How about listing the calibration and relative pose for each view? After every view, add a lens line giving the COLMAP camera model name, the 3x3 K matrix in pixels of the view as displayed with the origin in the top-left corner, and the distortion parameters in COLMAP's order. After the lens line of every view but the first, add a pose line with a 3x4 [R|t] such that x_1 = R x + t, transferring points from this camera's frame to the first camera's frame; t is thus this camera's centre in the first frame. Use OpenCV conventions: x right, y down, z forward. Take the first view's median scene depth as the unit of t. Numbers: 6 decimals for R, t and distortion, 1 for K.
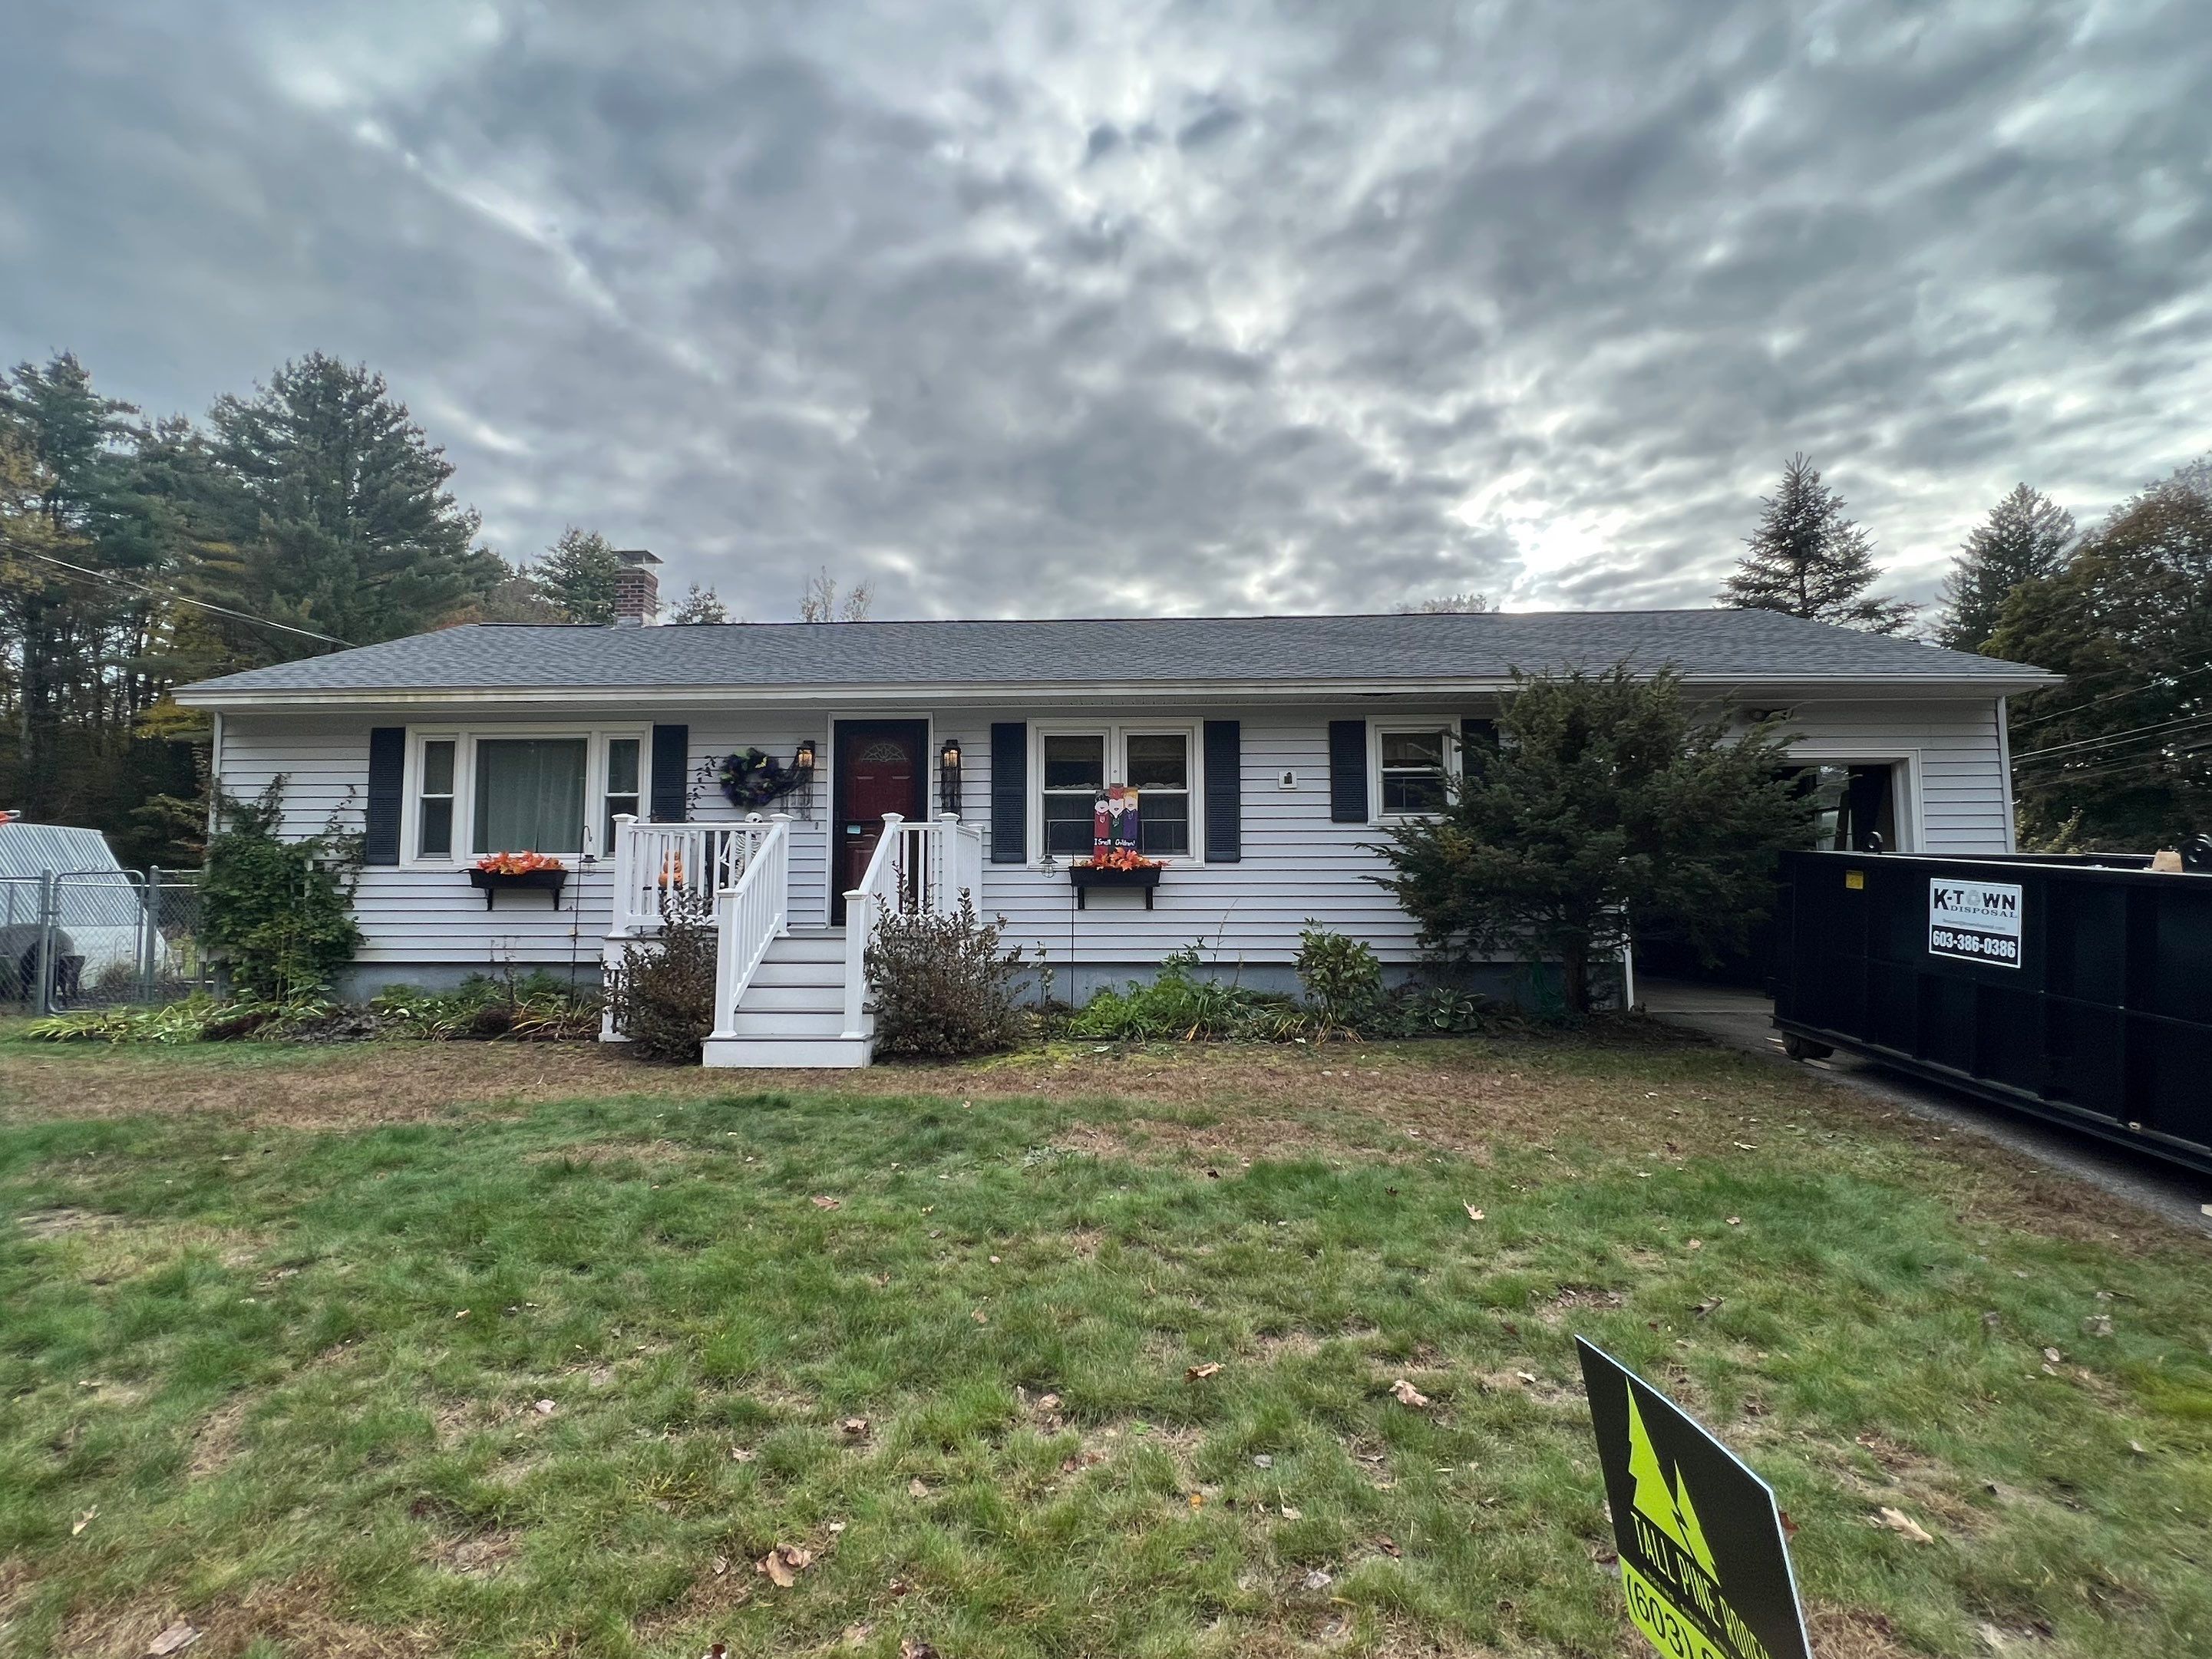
lens RADIAL K [[1106.8, 0, 1089.4], [0, 1106.8, 813.1], [0, 0, 1]] dist [-0.015239, 0.002012]
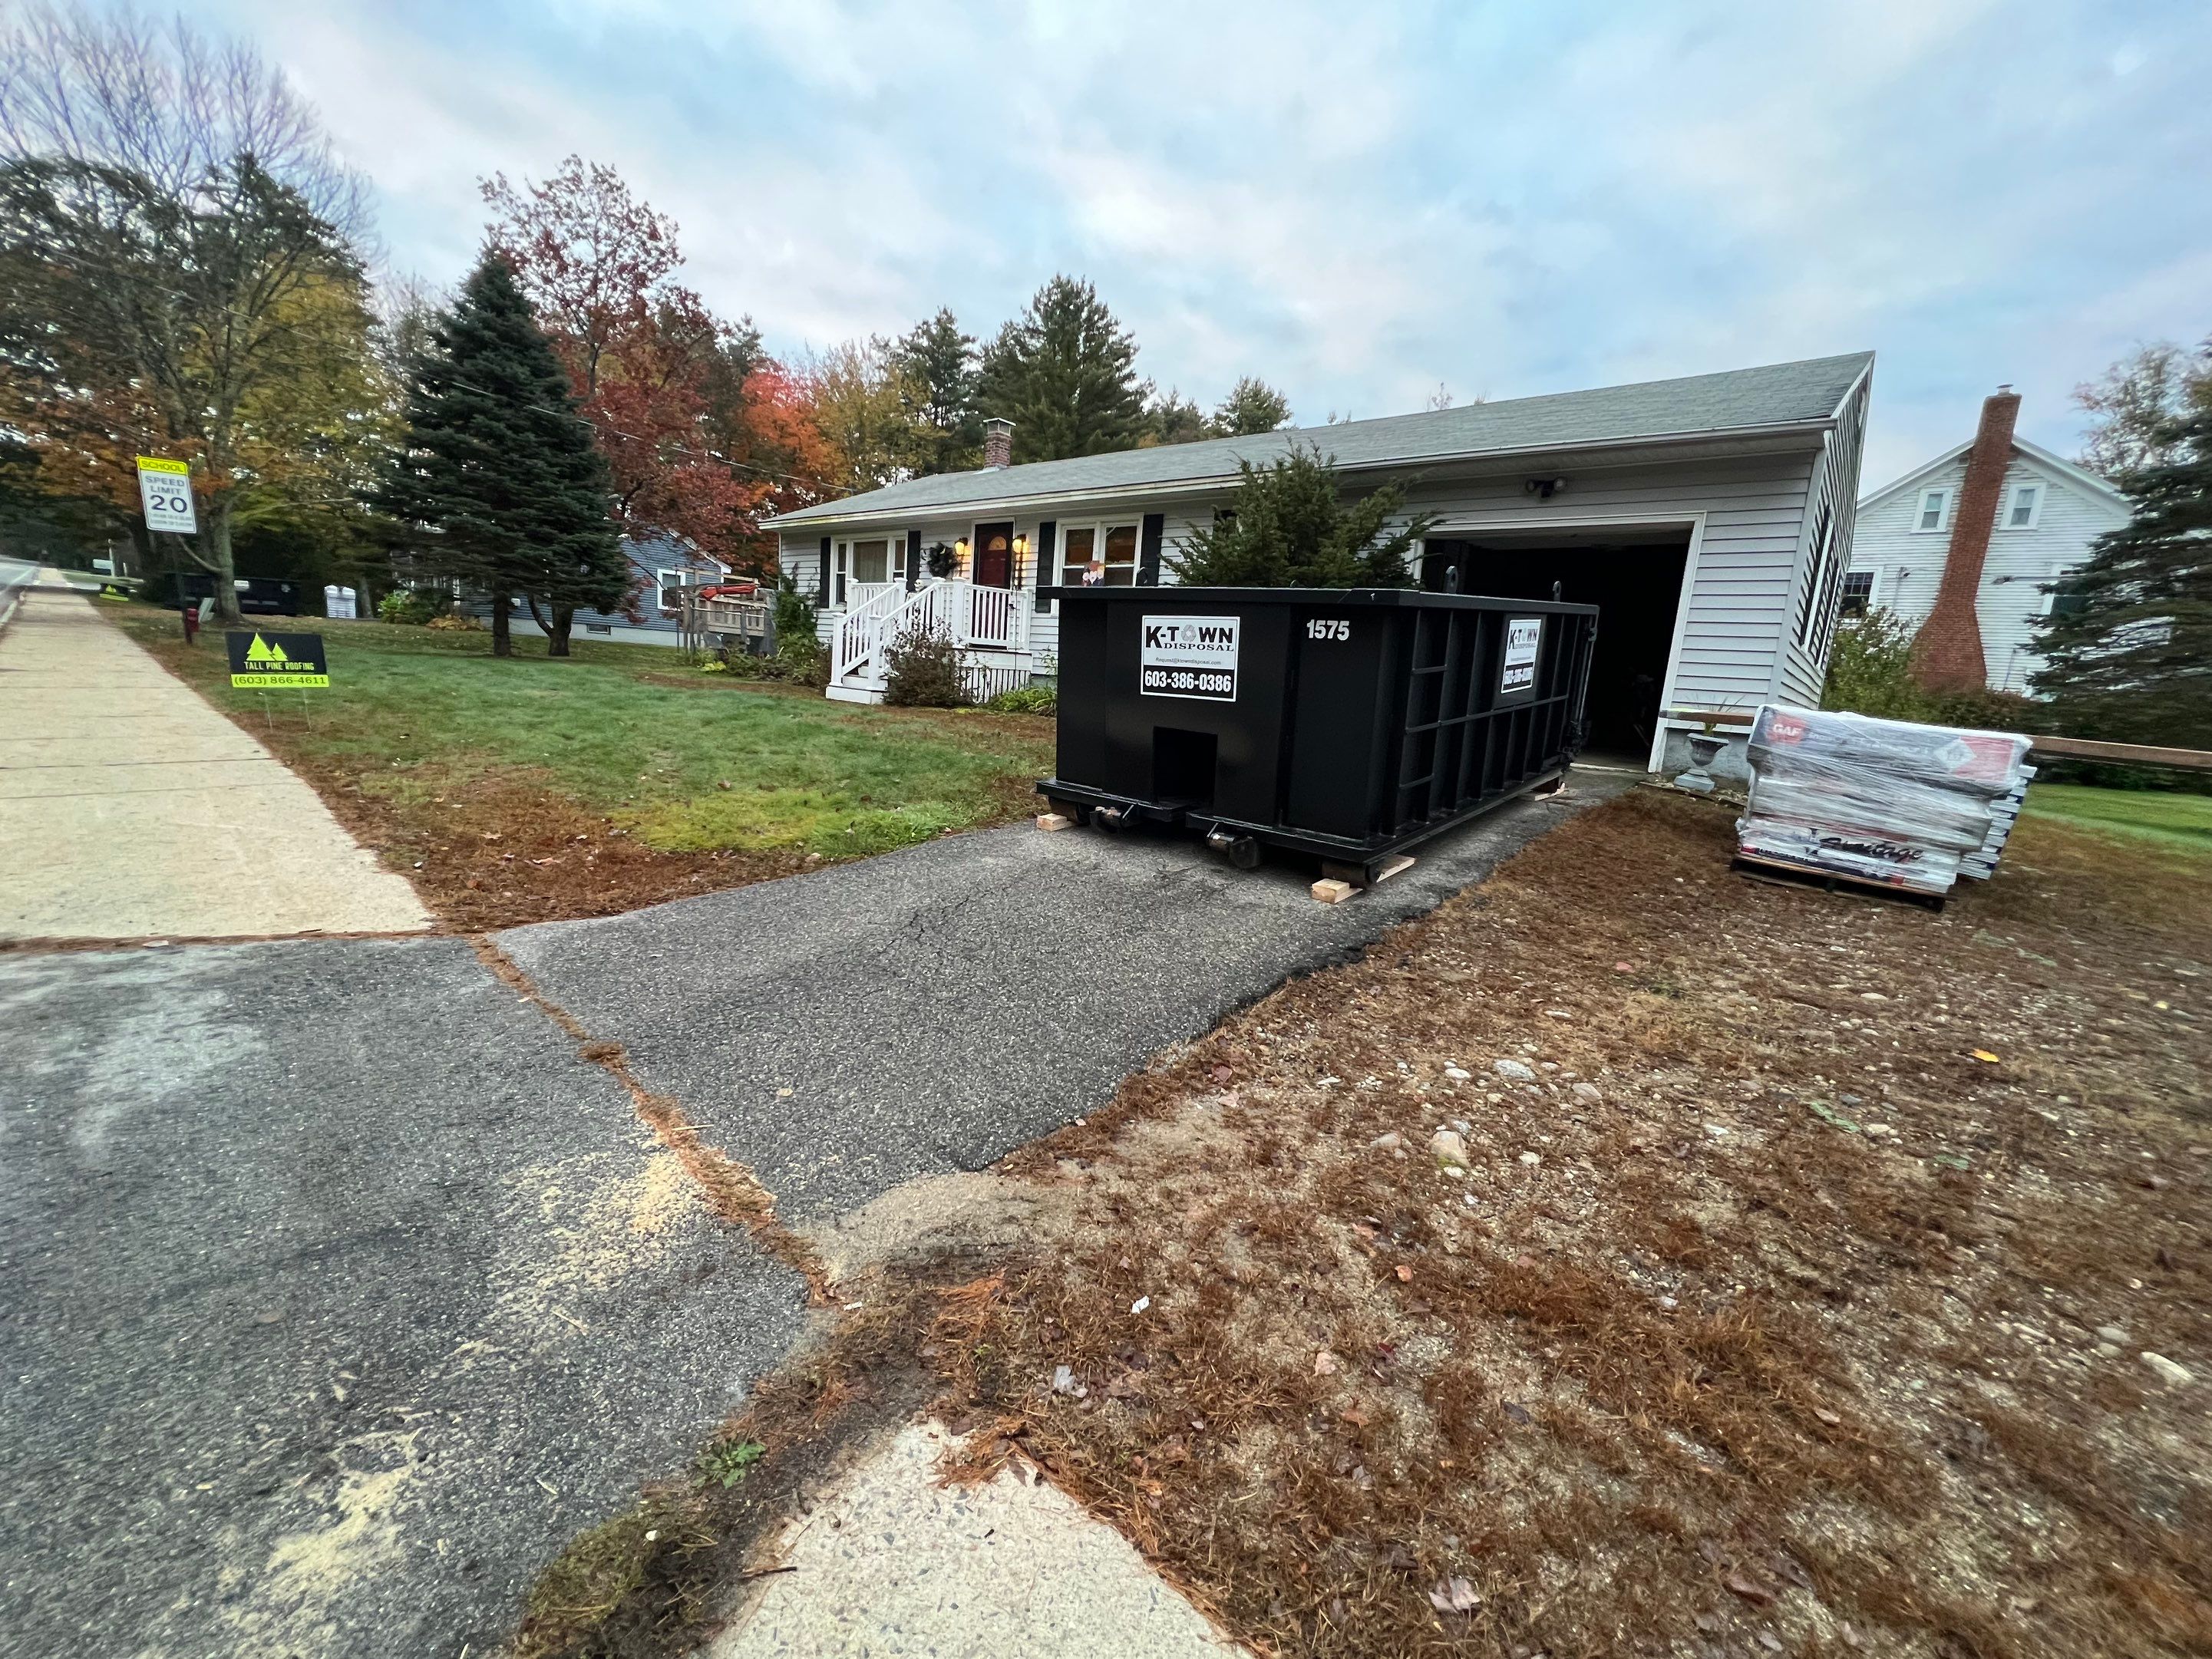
lens RADIAL K [[905.0, 0, 1092.9], [0, 905.0, 816.0], [0, 0, 1]] dist [-0.001983, 0.000407]
pose [[0.767045, 0.161800, -0.620856, 0.820453], [-0.022154, 0.973781, 0.226406, 0.032288], [0.641211, -0.159909, 0.750519, 0.006672]]
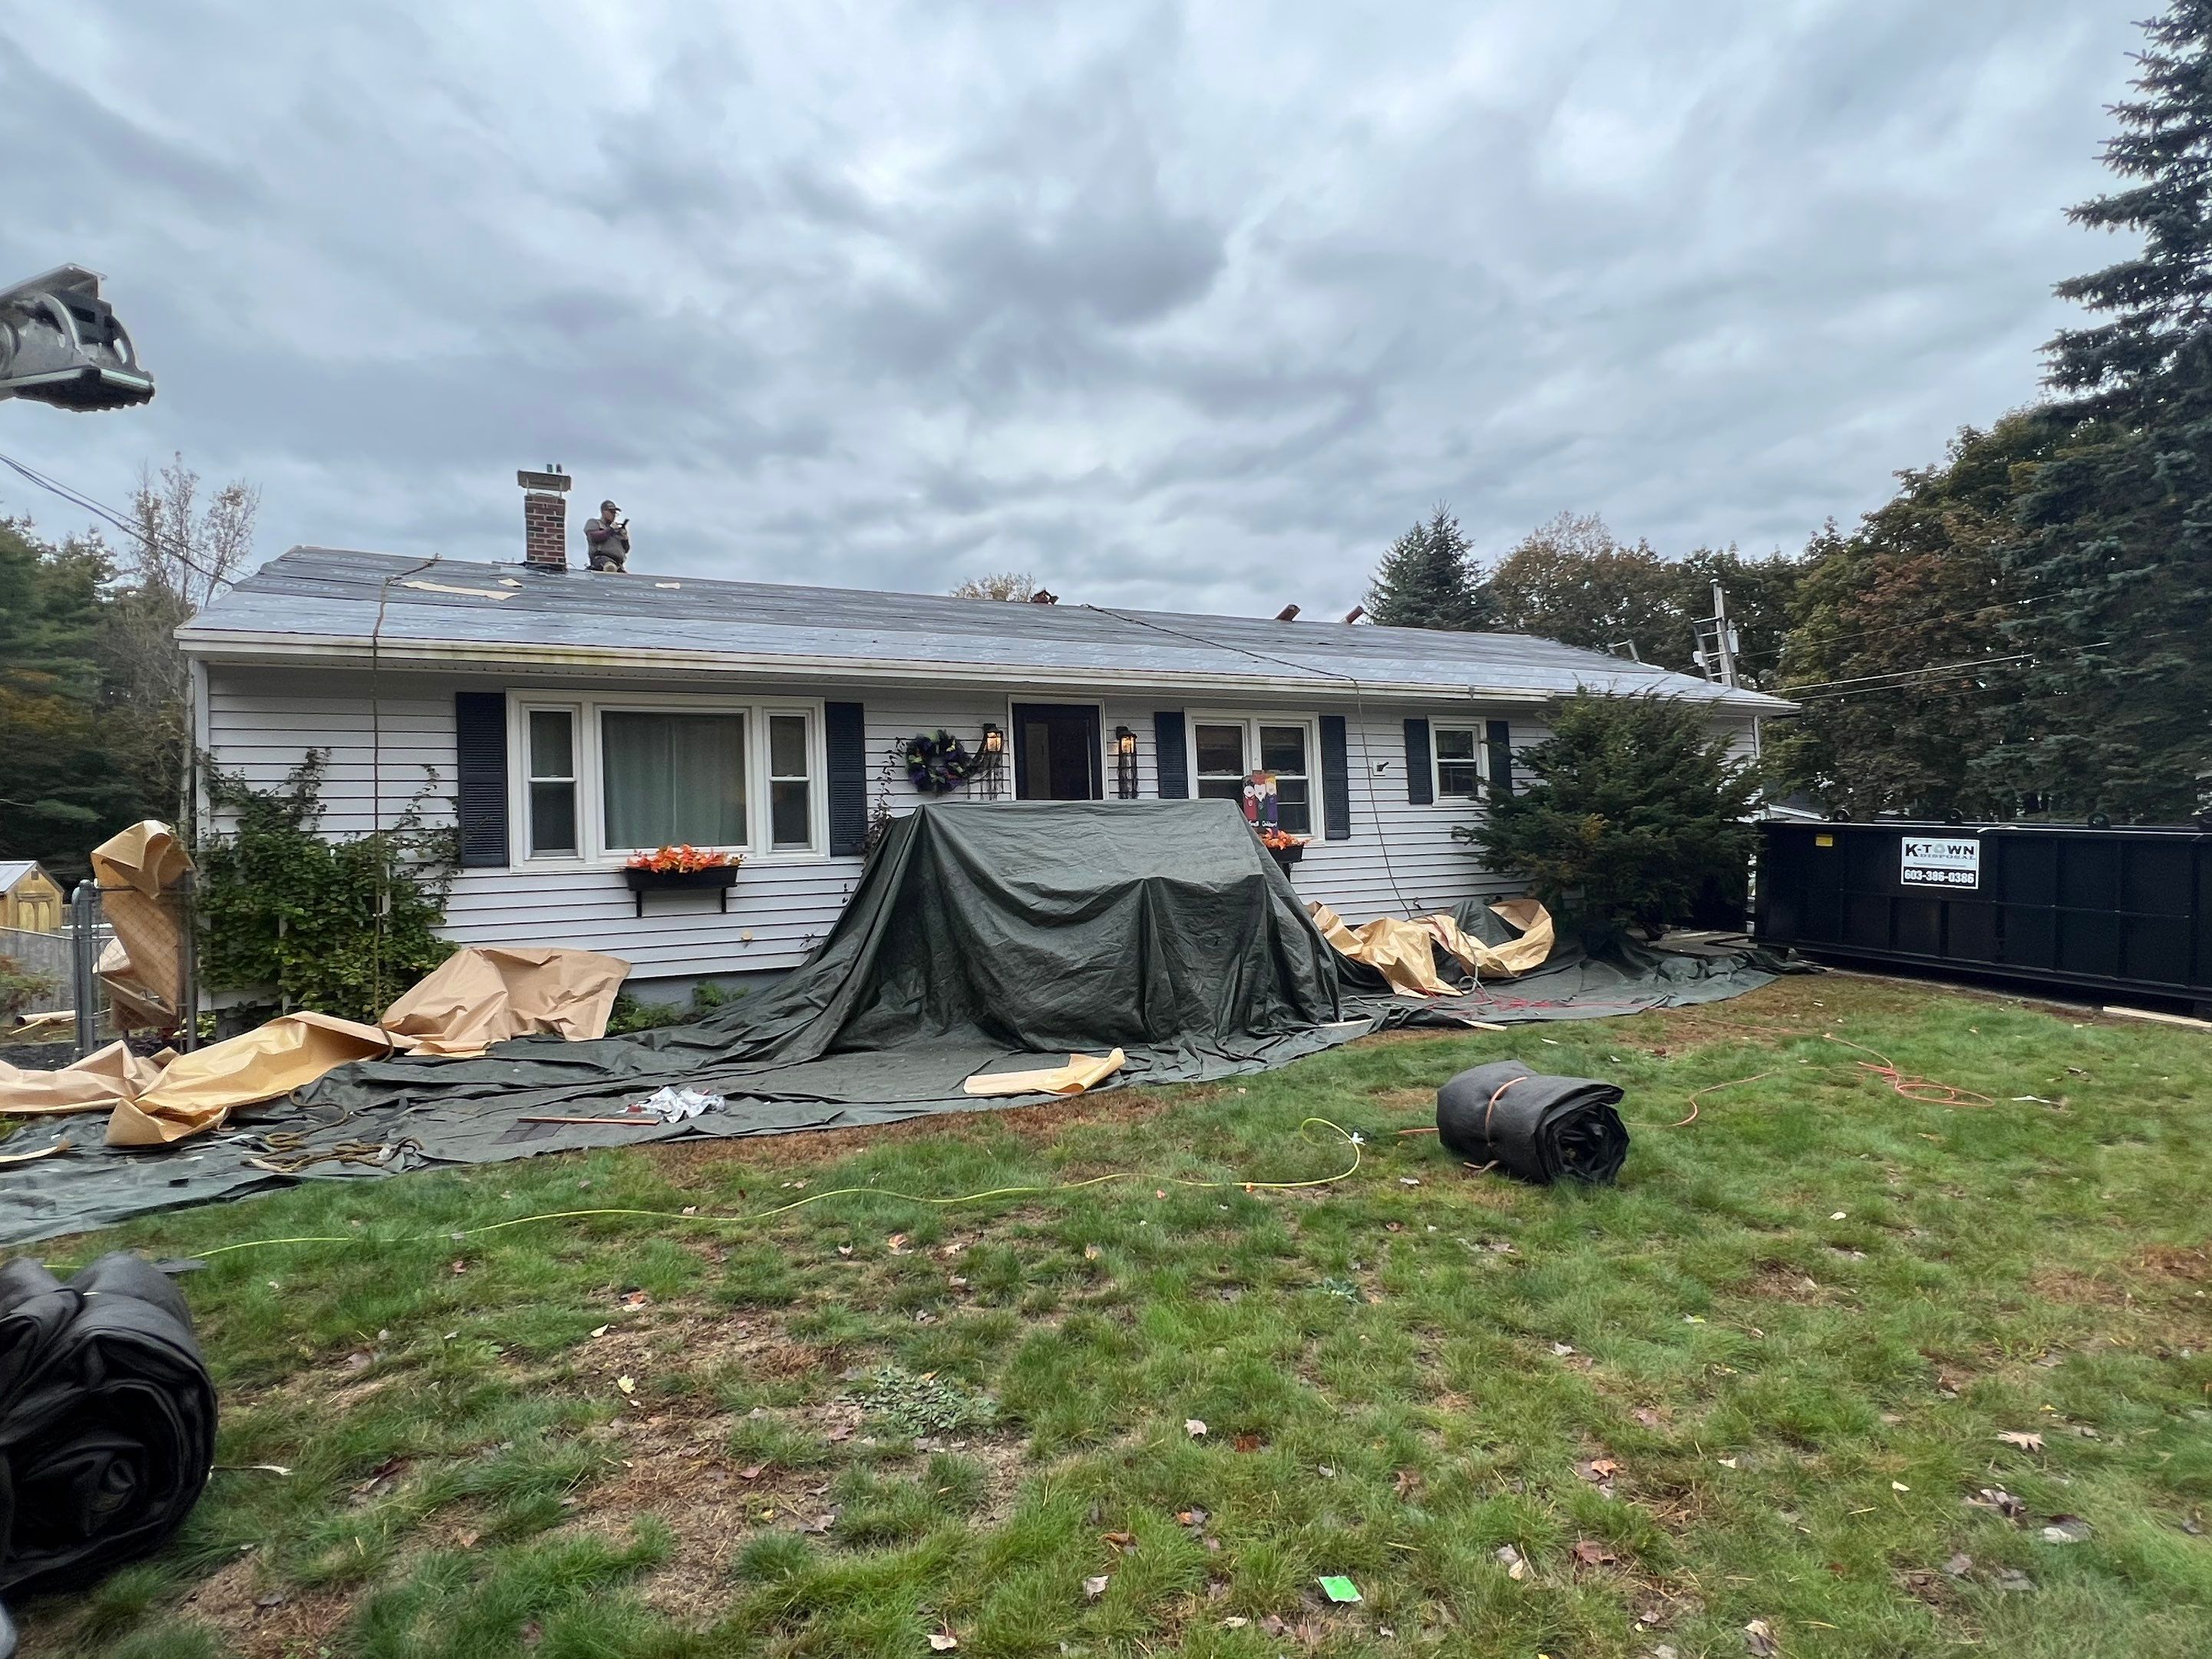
lens RADIAL K [[1216.5, 0, 1093.9], [0, 1216.5, 790.6], [0, 0, 1]] dist [-0.001894, -0.003937]
pose [[0.870766, -0.001518, 0.491695, -0.682849], [0.002841, 0.999994, -0.001944, -0.004637], [-0.491689, 0.003090, 0.870765, 0.030018]]
